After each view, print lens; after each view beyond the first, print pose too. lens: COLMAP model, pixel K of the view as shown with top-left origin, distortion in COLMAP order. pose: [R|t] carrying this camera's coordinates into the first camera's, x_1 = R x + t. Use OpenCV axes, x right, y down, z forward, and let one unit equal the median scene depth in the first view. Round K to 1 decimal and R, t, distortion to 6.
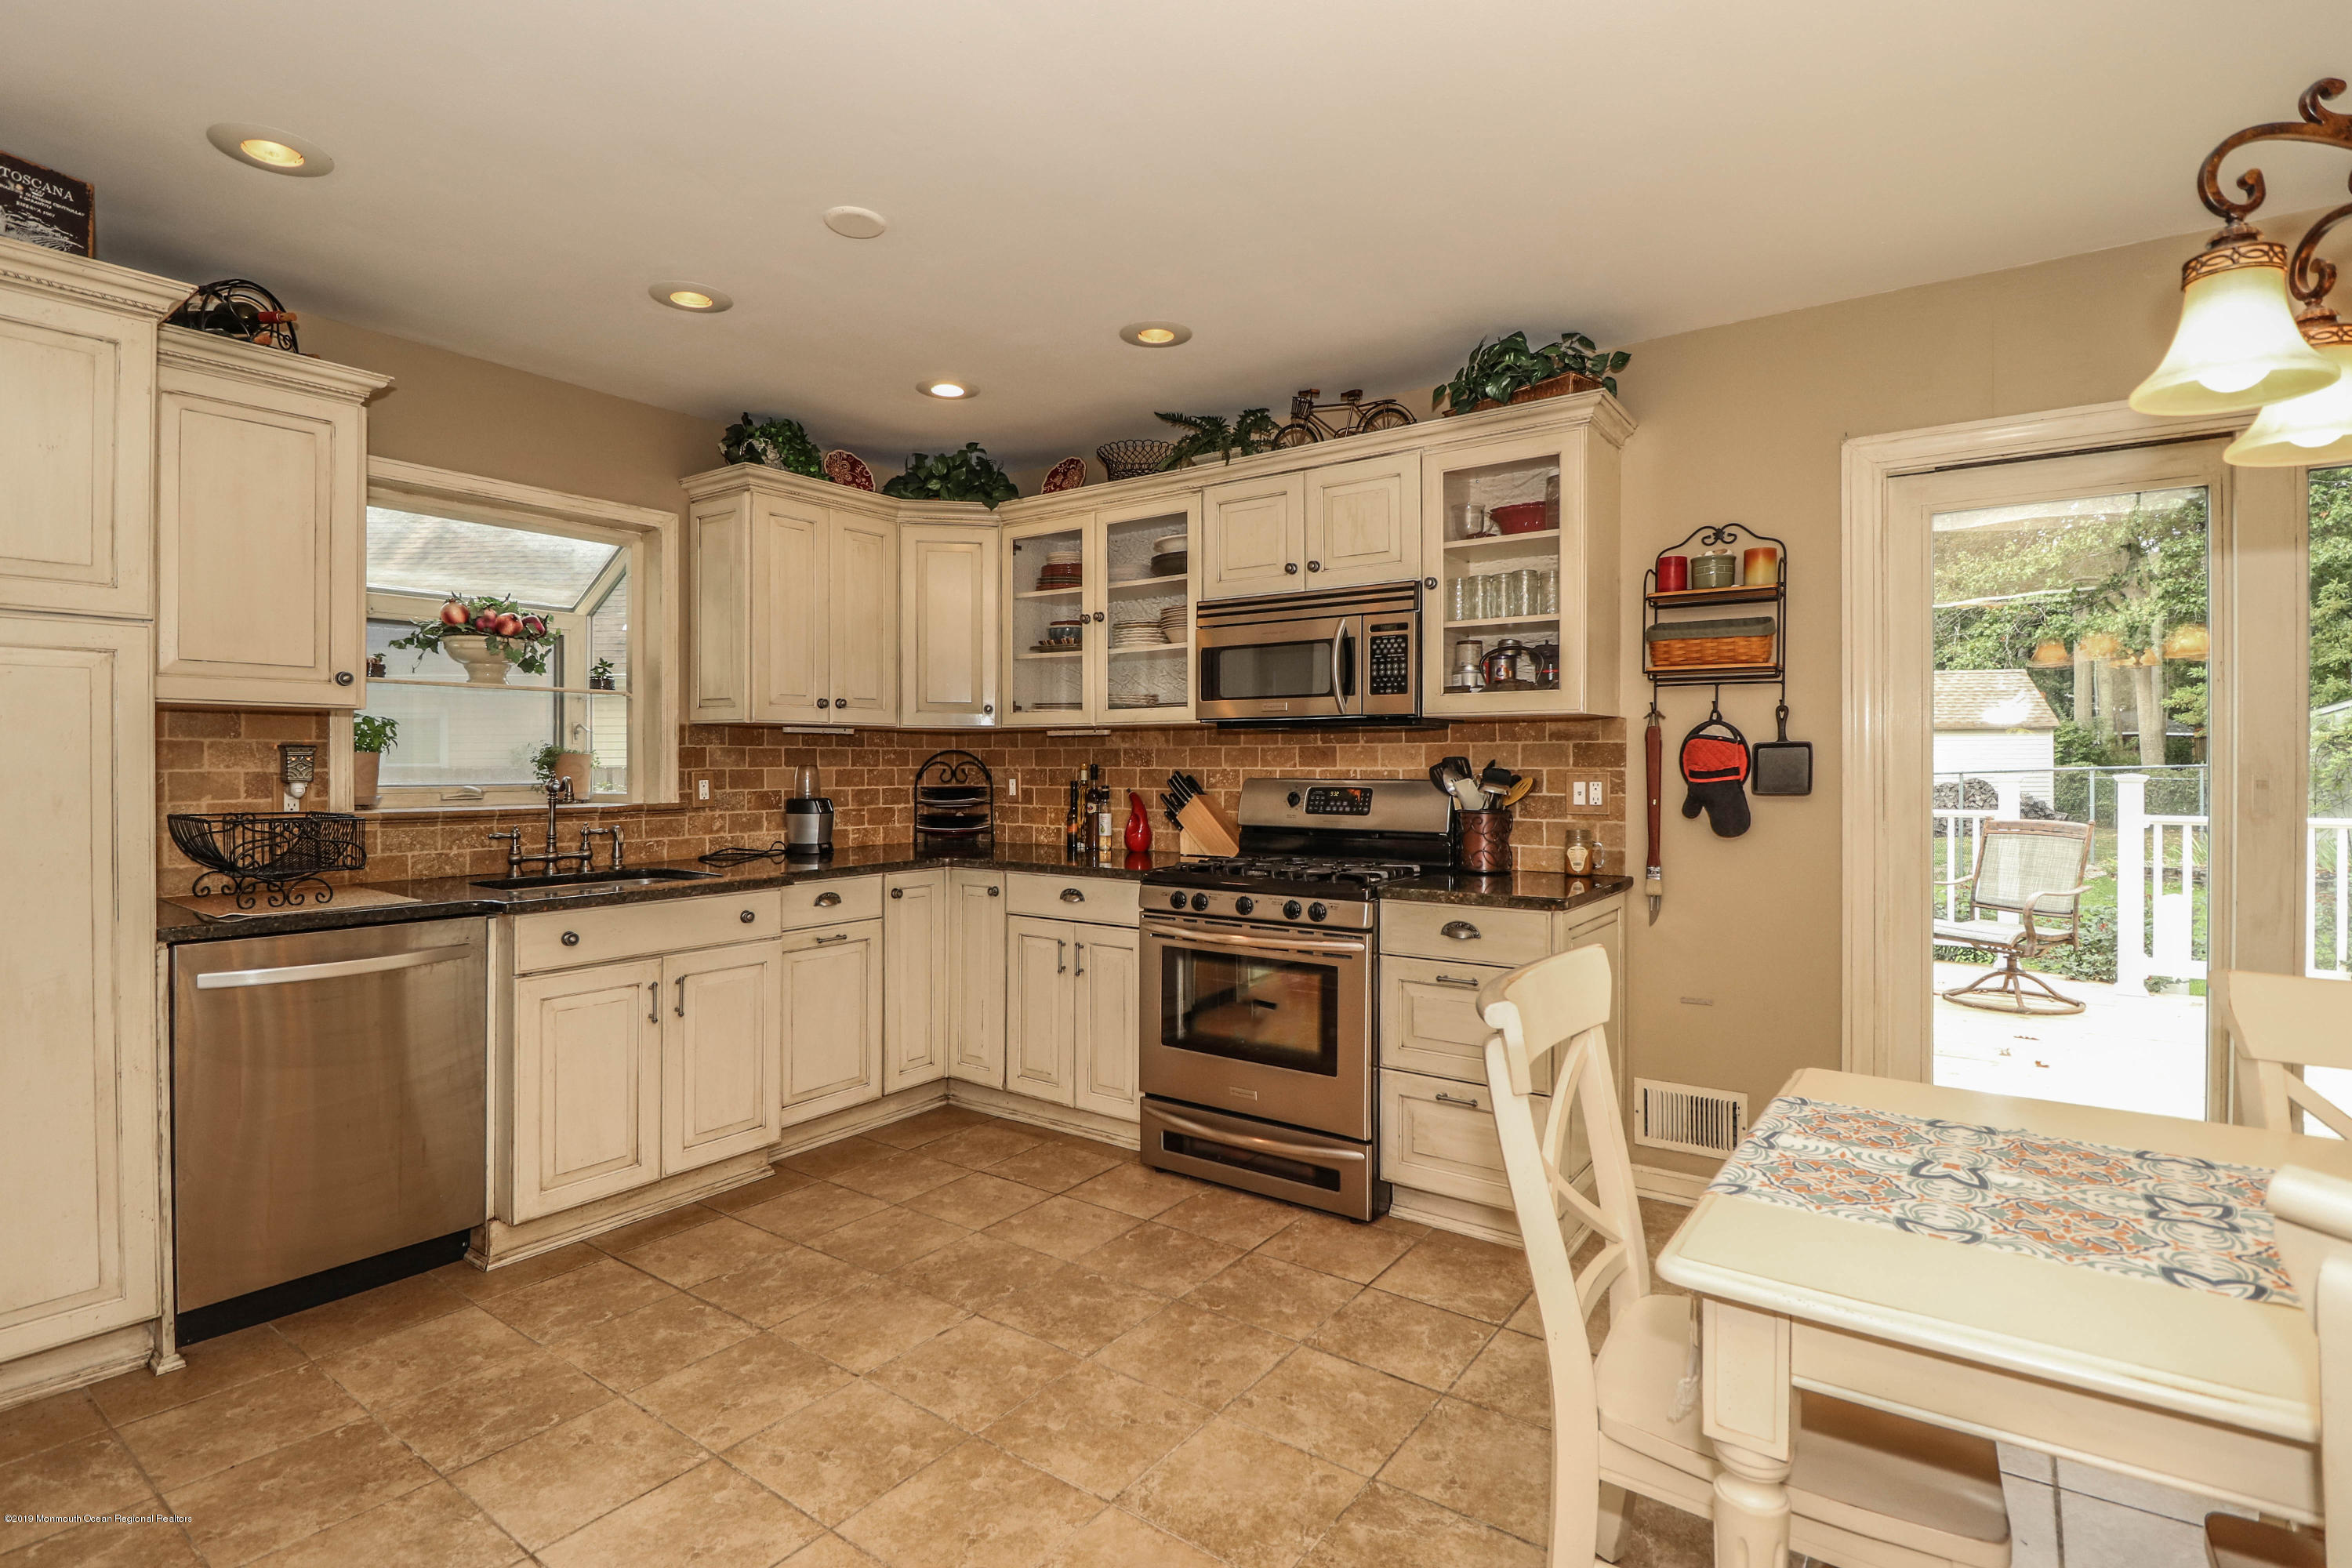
lens RADIAL K [[1102.6, 0, 1177.1], [0, 1102.6, 767.0], [0, 0, 1]] dist [0.002224, -0.014779]
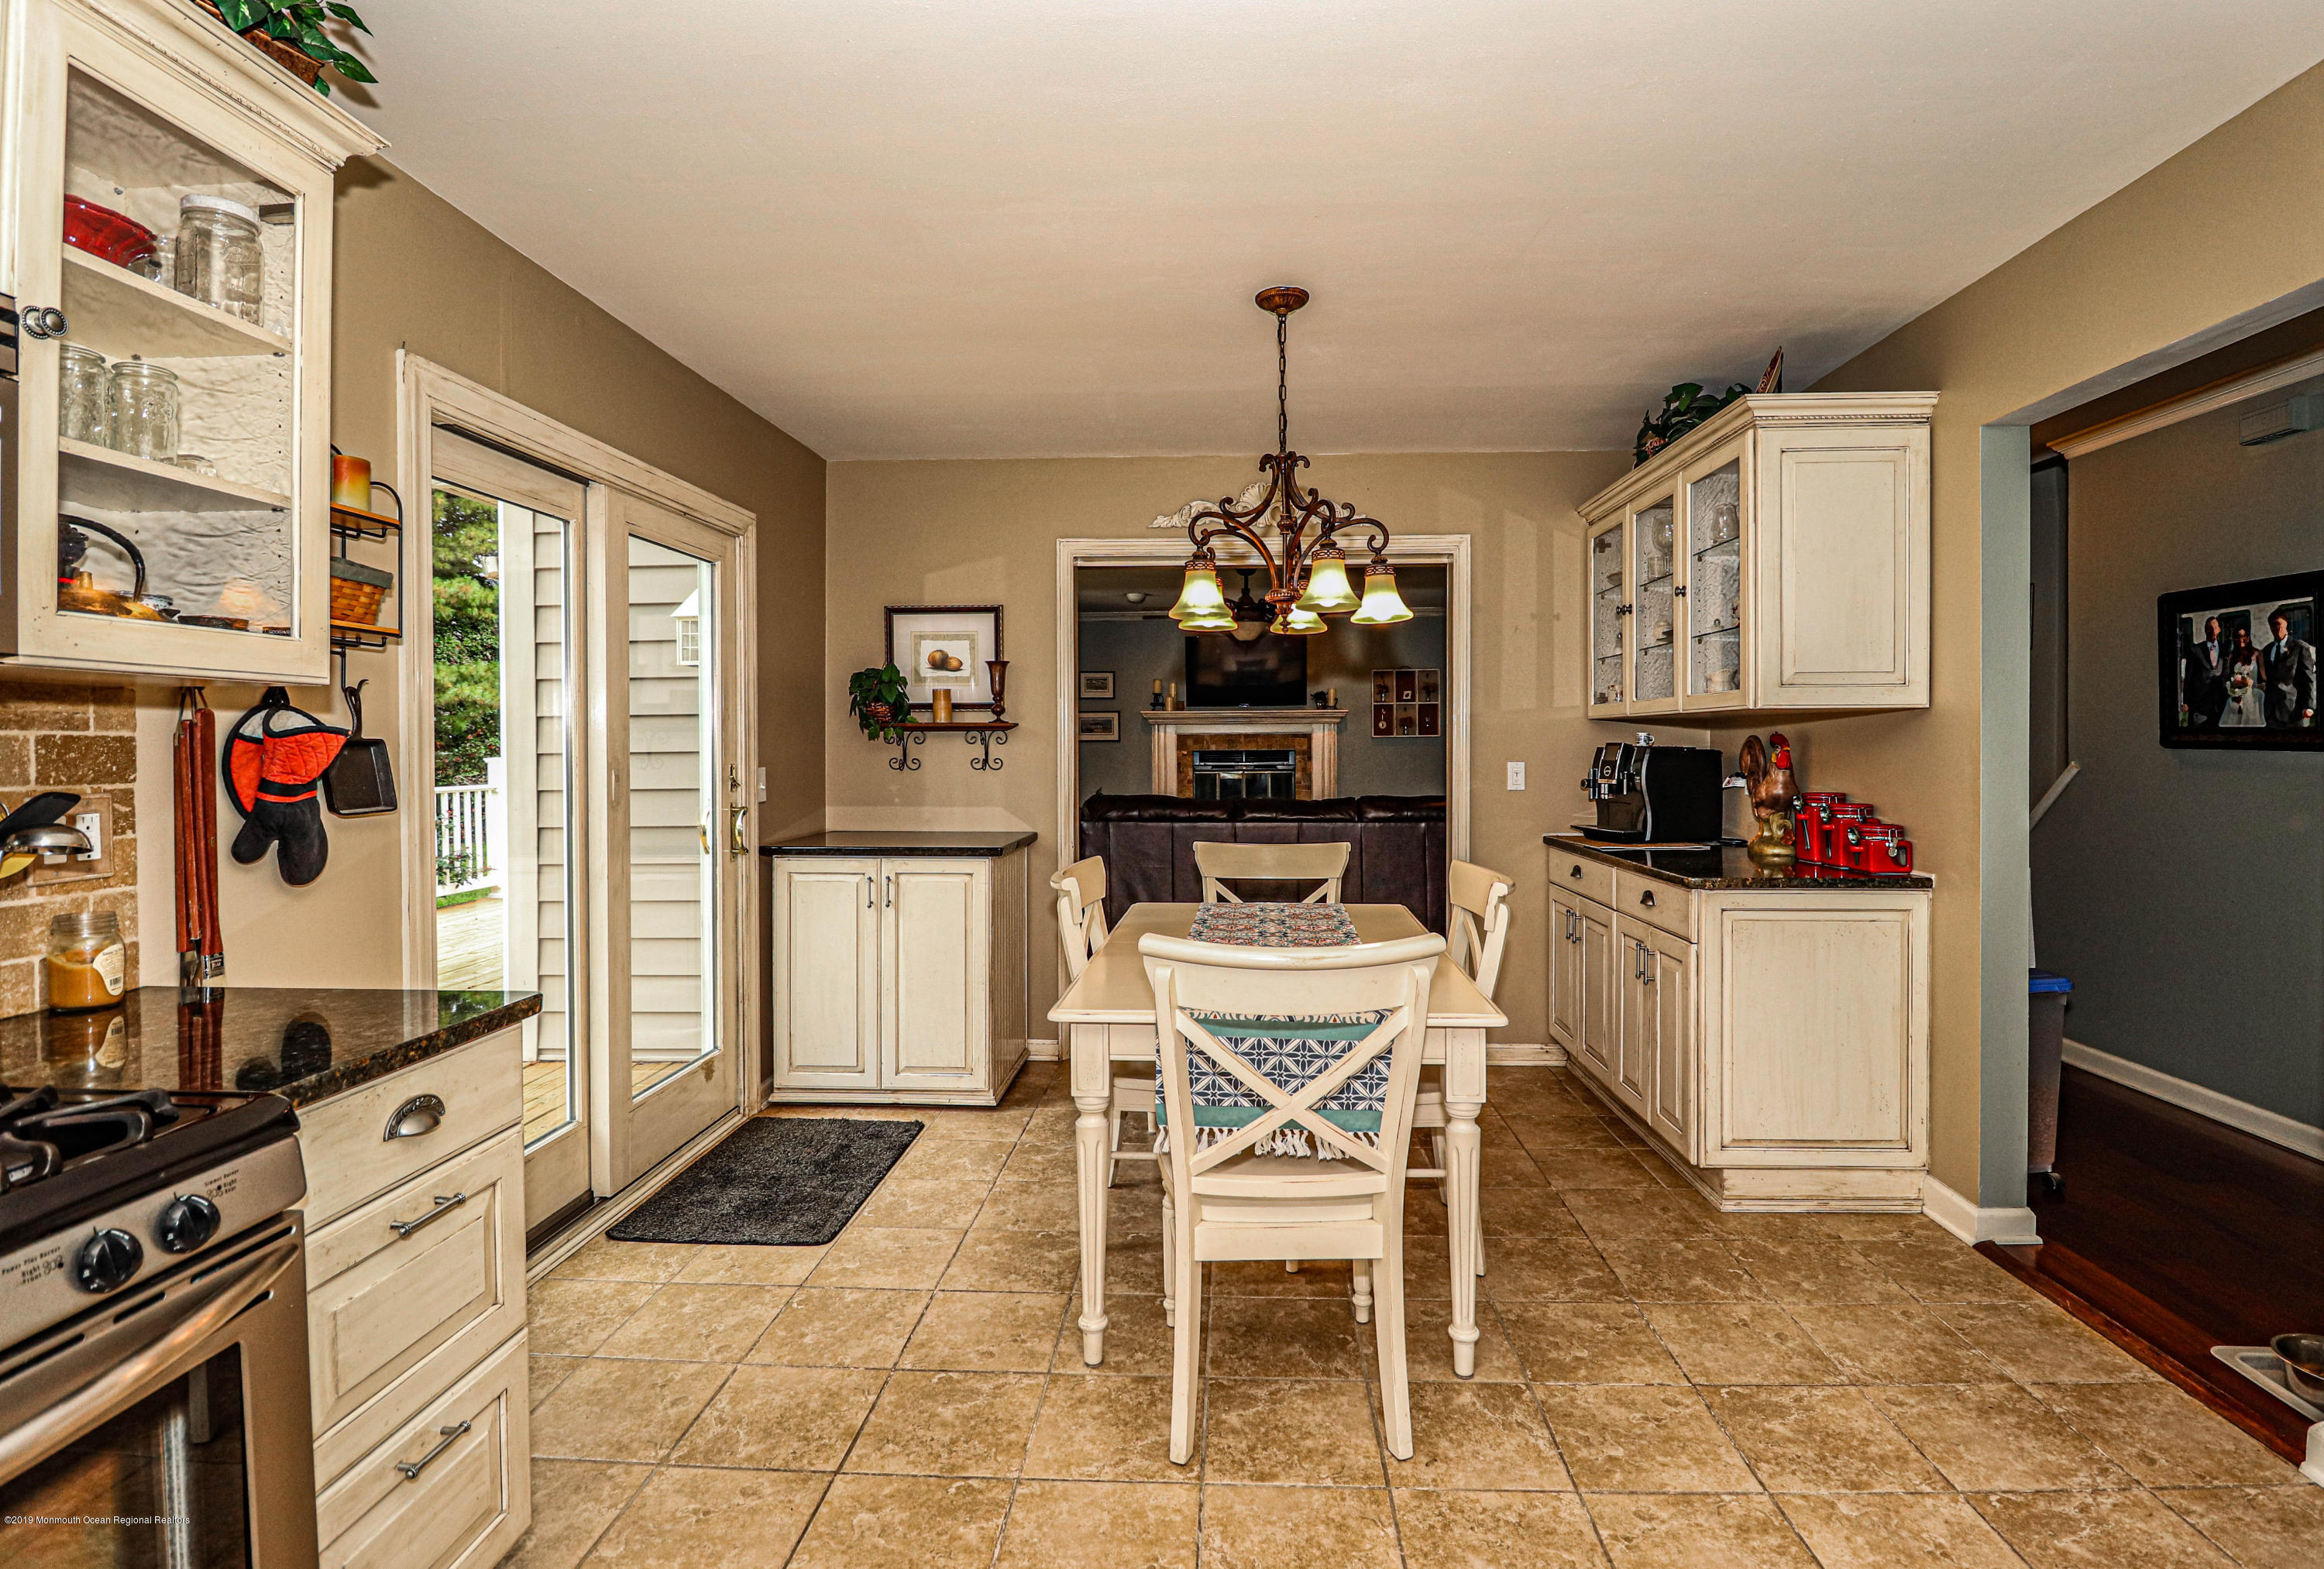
lens RADIAL K [[1126.5, 0, 1168.4], [0, 1126.5, 750.8], [0, 0, 1]] dist [0.001183, -0.015694]
pose [[-0.552038, -0.002969, 0.833814, -0.309595], [0.007718, 0.999933, 0.008670, -0.015555], [-0.833783, 0.011221, -0.551978, 0.874835]]
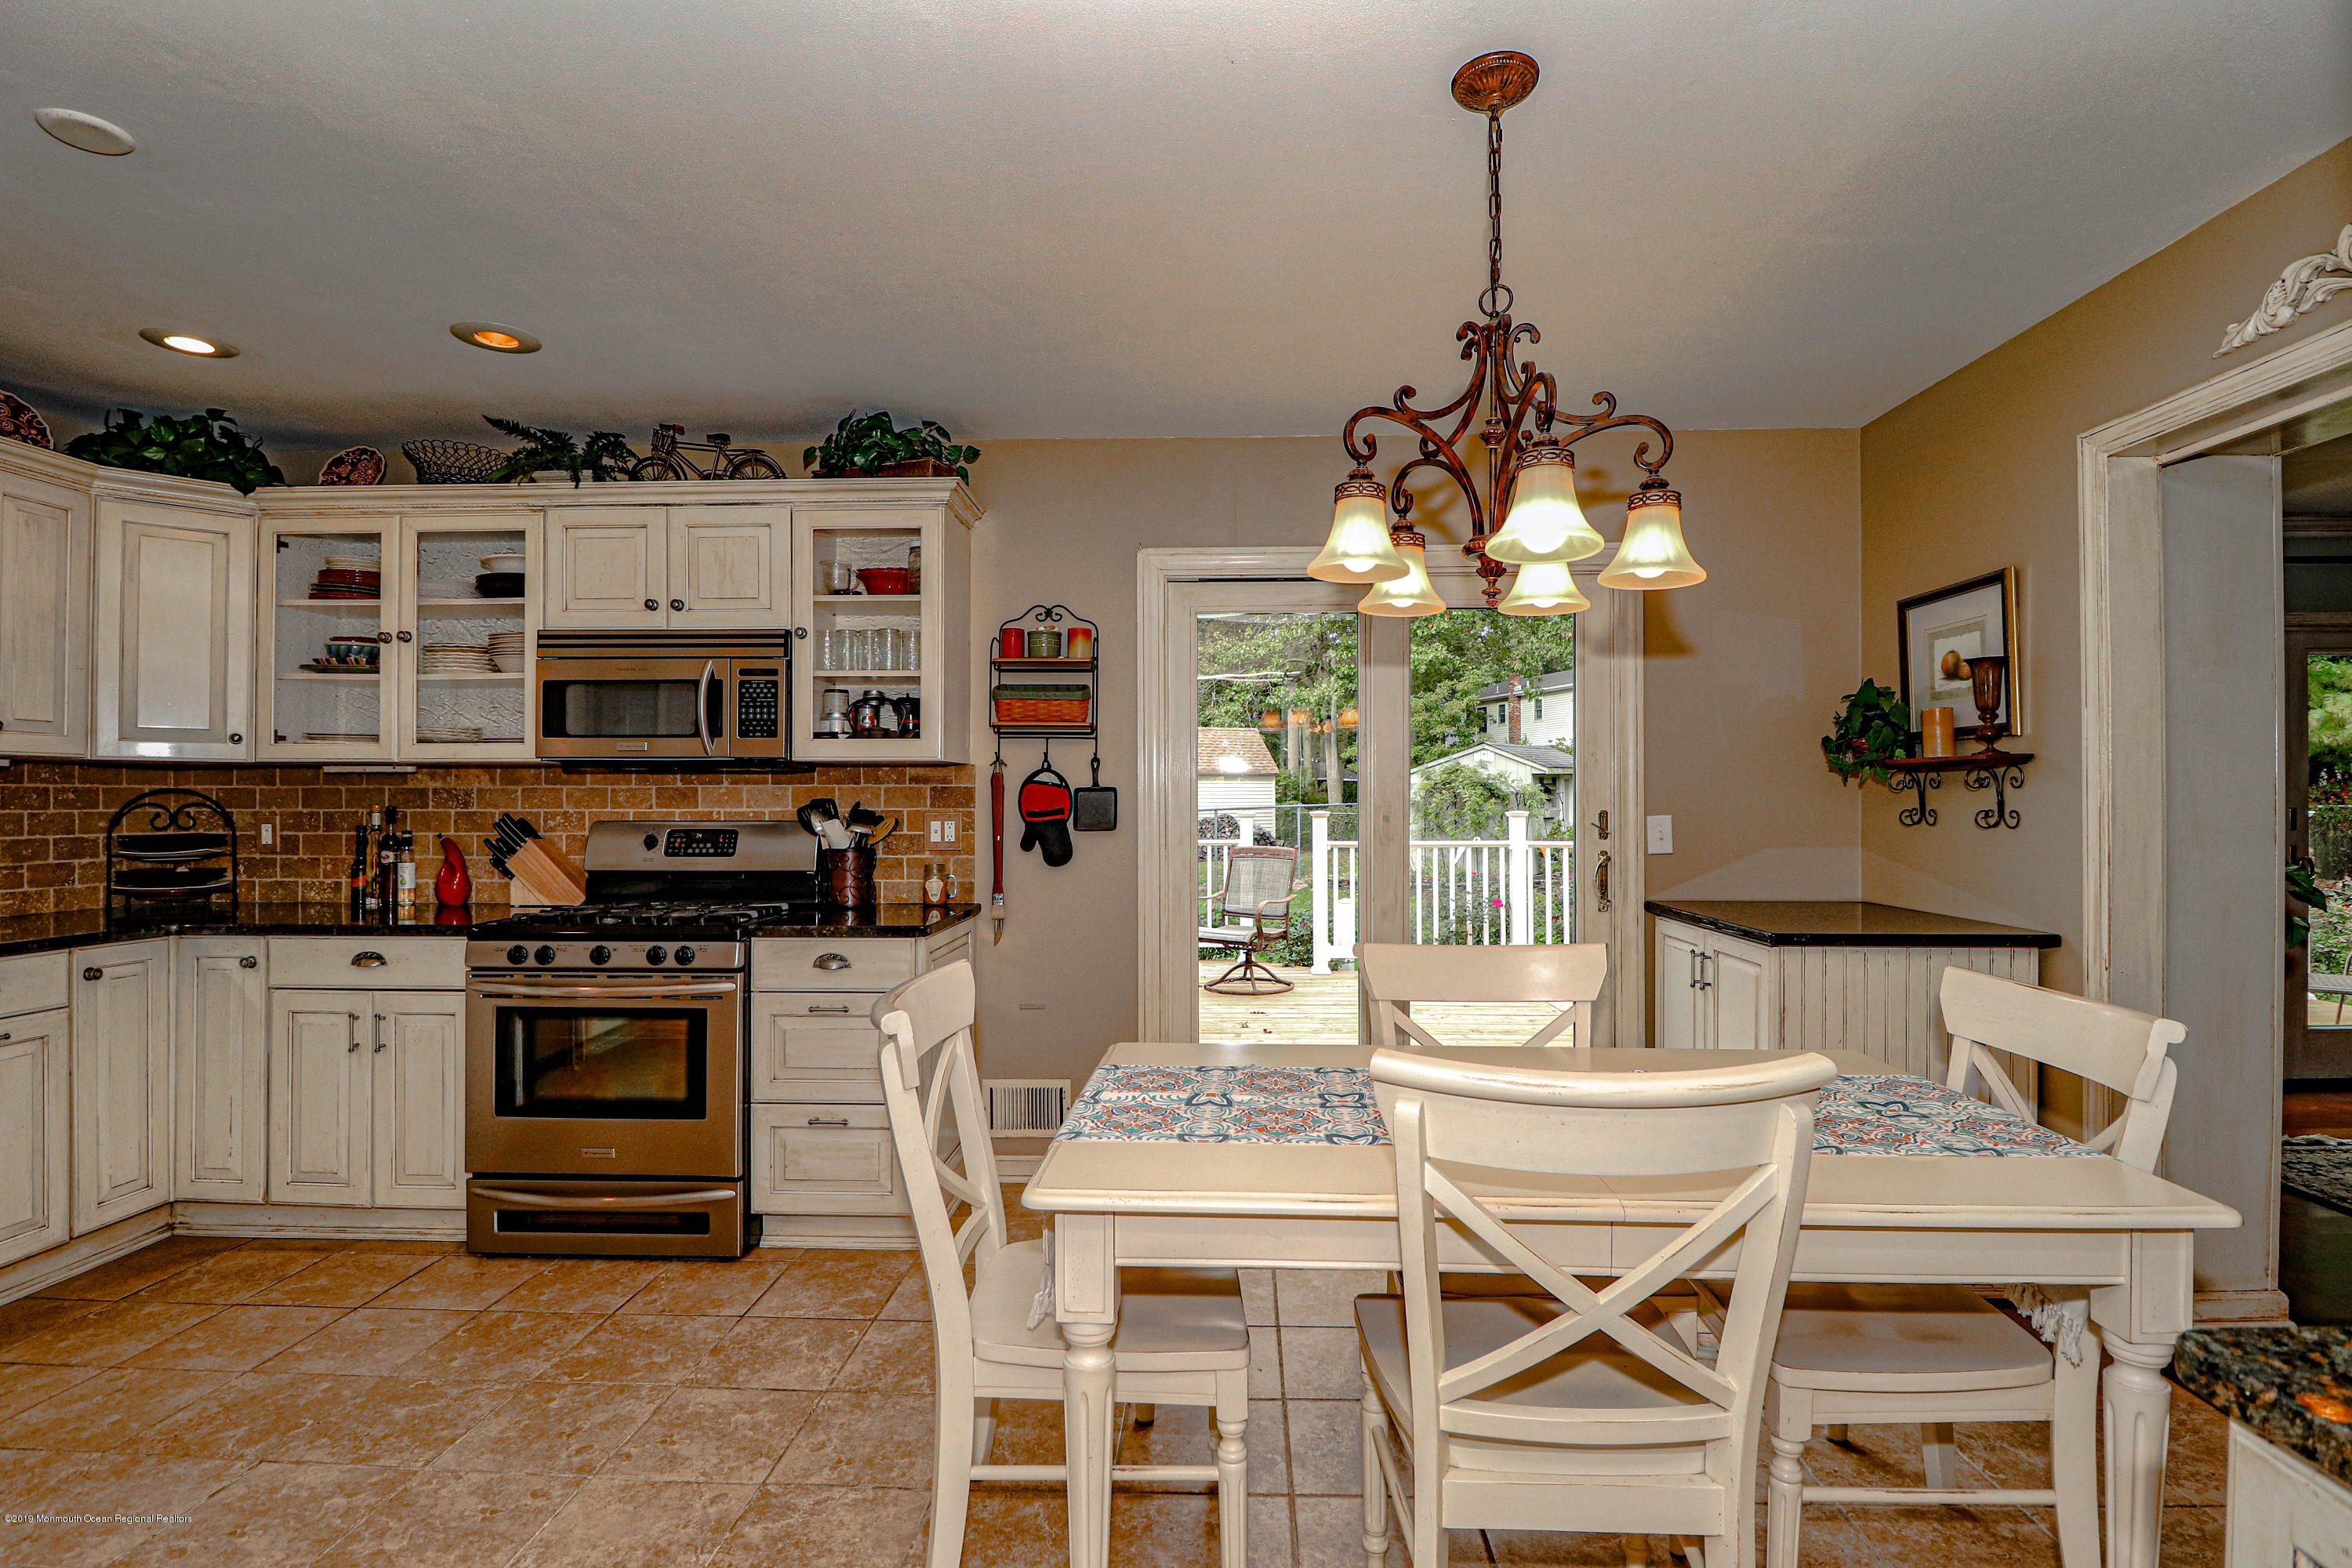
lens RADIAL K [[1084.2, 0, 1176.0], [0, 1084.2, 784.0], [0, 0, 1]] dist [-0.000062, -0.010767]
pose [[0.835037, 0.008518, 0.550128, -0.037757], [0.002611, 0.999808, -0.019444, -0.002332], [-0.550187, 0.017673, 0.834854, -0.053988]]
